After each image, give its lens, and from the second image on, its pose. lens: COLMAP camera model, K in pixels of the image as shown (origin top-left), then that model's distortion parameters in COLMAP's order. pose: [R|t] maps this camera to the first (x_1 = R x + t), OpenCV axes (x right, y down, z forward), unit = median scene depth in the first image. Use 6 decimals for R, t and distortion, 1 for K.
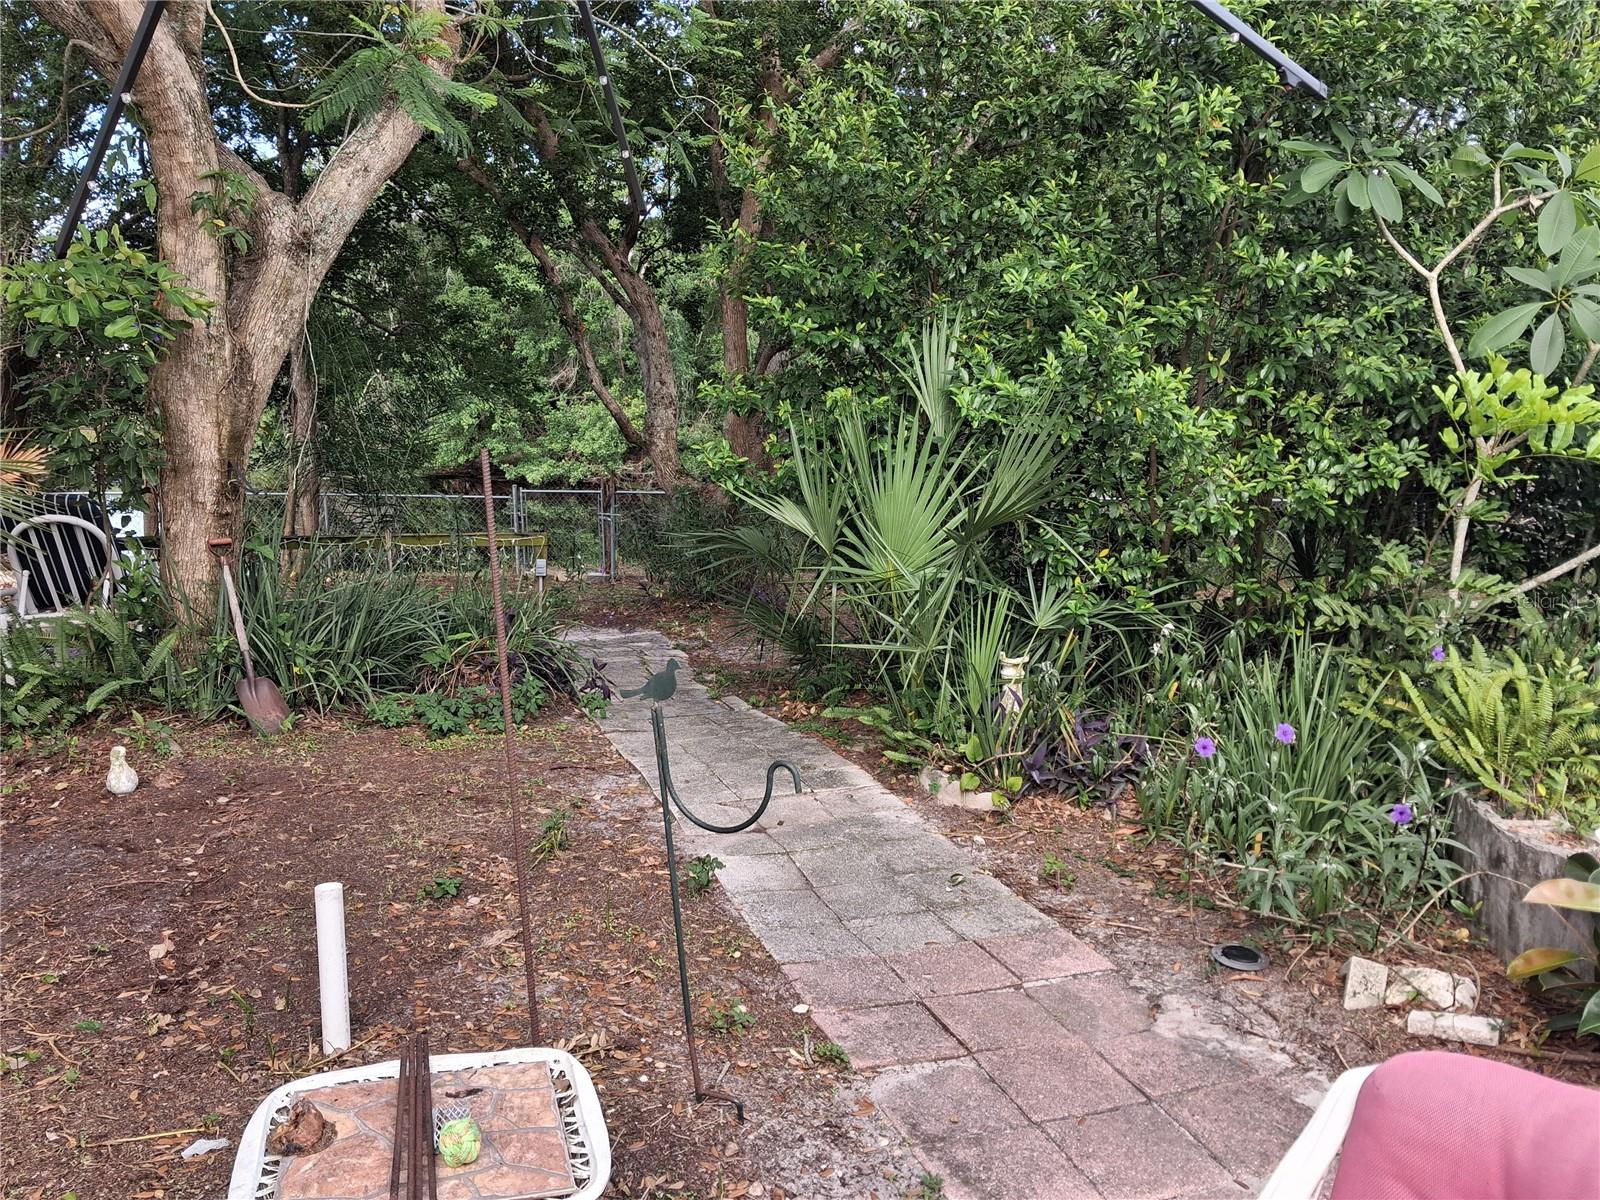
lens RADIAL K [[1325.8, 0, 800.0], [0, 1325.8, 600.0], [0, 0, 1]] dist [-0.010226, -0.007157]
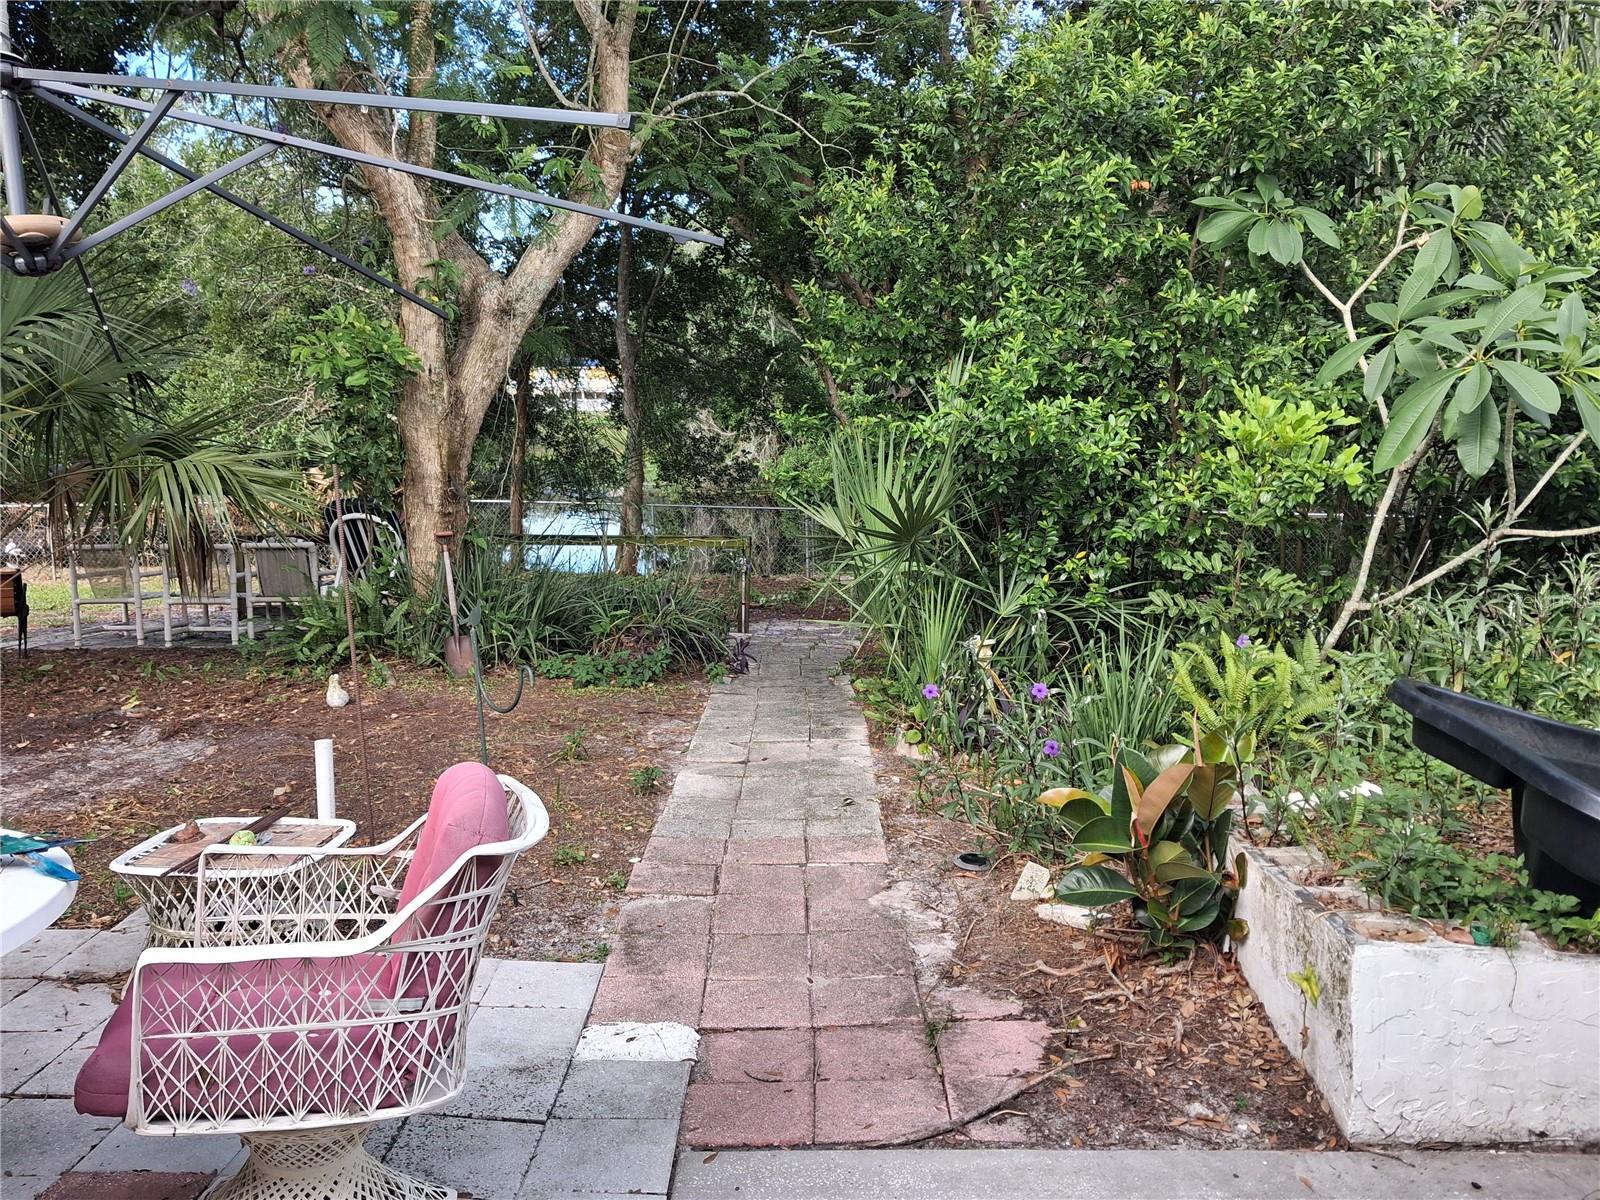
lens RADIAL K [[1325.8, 0, 800.0], [0, 1325.8, 600.0], [0, 0, 1]] dist [-0.010226, -0.007157]
pose [[0.947164, 0.032932, -0.319055, 0.345171], [-0.037231, 0.999279, -0.007381, 0.020106], [0.318582, 0.018870, 0.947707, -0.161330]]
